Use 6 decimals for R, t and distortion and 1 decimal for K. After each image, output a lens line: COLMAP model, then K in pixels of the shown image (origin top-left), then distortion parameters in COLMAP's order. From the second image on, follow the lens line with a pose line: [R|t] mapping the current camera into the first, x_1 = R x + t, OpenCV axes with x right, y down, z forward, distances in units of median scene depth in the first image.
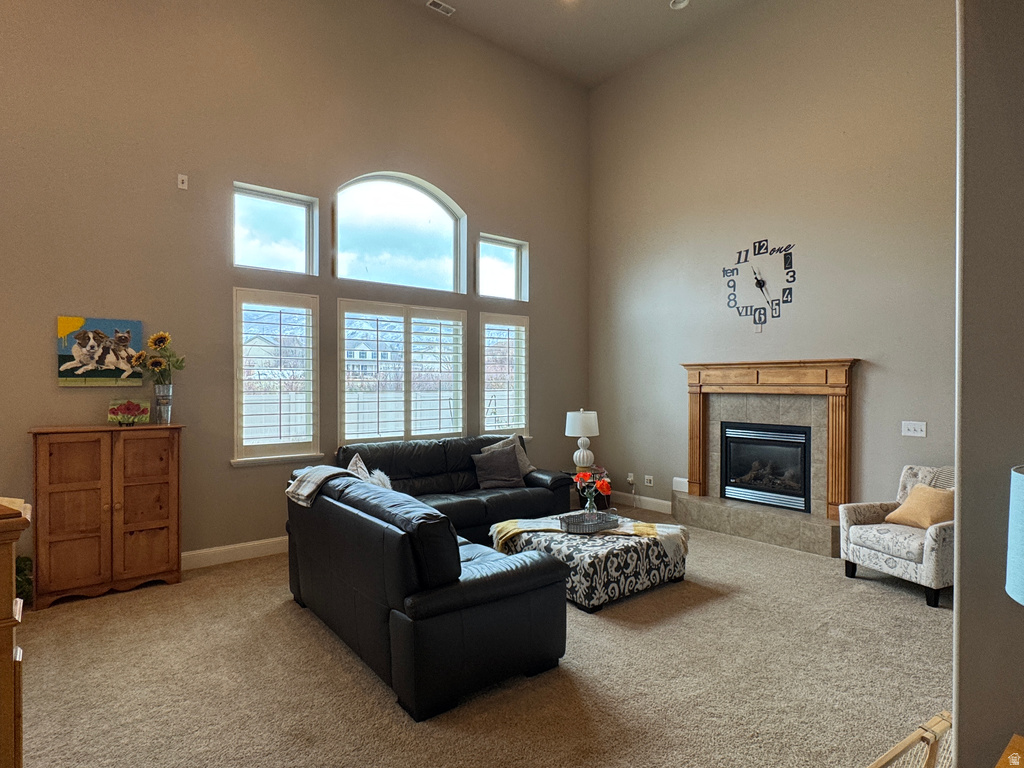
lens RADIAL K [[575.9, 0, 512.0], [0, 575.9, 384.0], [0, 0, 1]] dist [-0.001380, 0.000260]
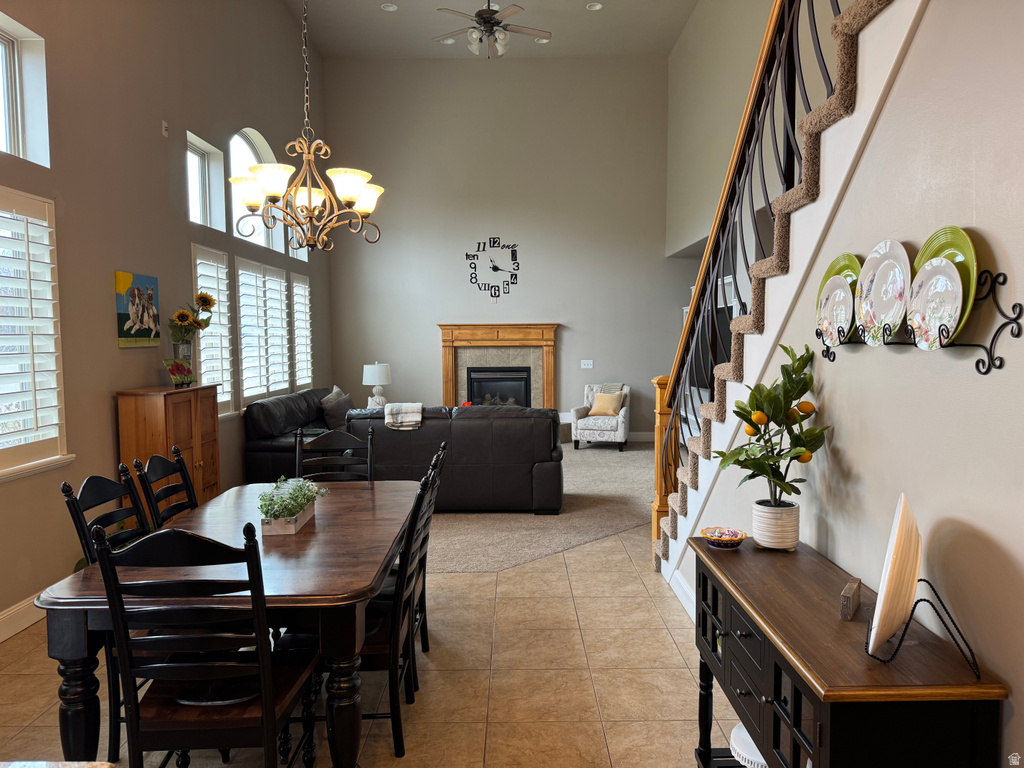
lens RADIAL K [[725.0, 0, 511.9], [0, 725.0, 413.0], [0, 0, 1]] dist [-0.000450, -0.002692]
pose [[0.630850, -0.085979, 0.771126, -1.030404], [0.008759, 0.994567, 0.103726, -0.004882], [-0.775855, -0.058682, 0.628176, -0.192693]]
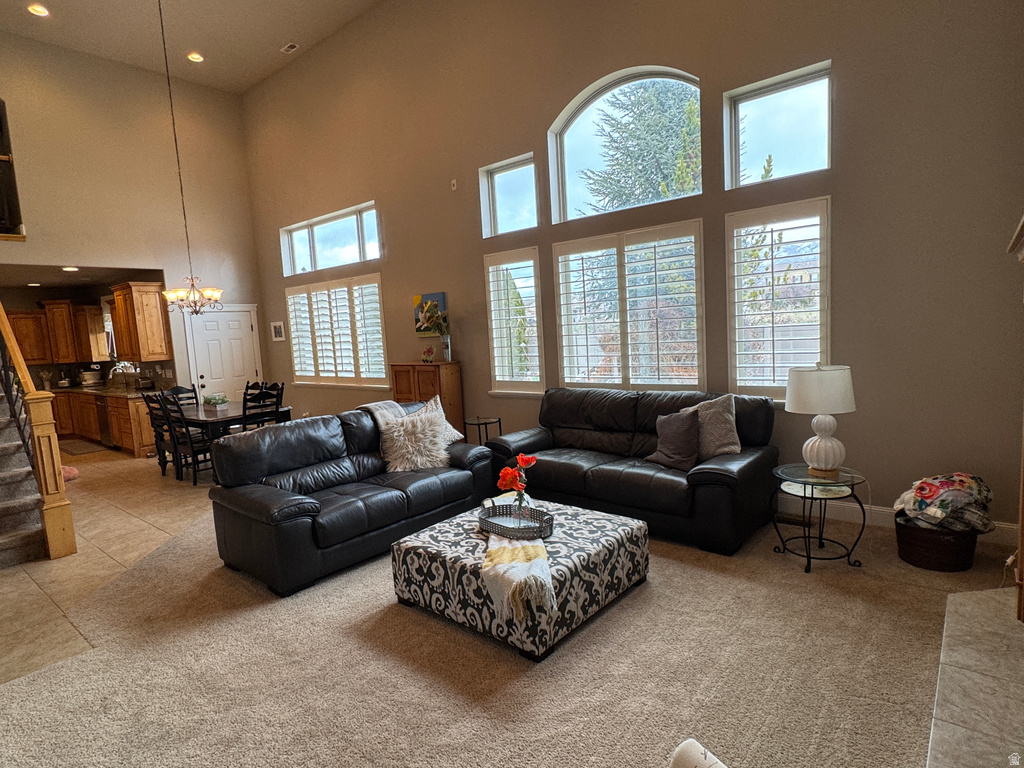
lens RADIAL K [[563.5, 0, 492.1], [0, 563.5, 386.1], [0, 0, 1]] dist [0.001452, 0.000191]
pose [[0.168302, 0.090772, -0.981547, 0.706408], [0.059378, 0.993009, 0.102013, -0.007592], [0.983945, -0.075451, 0.161736, 0.738940]]
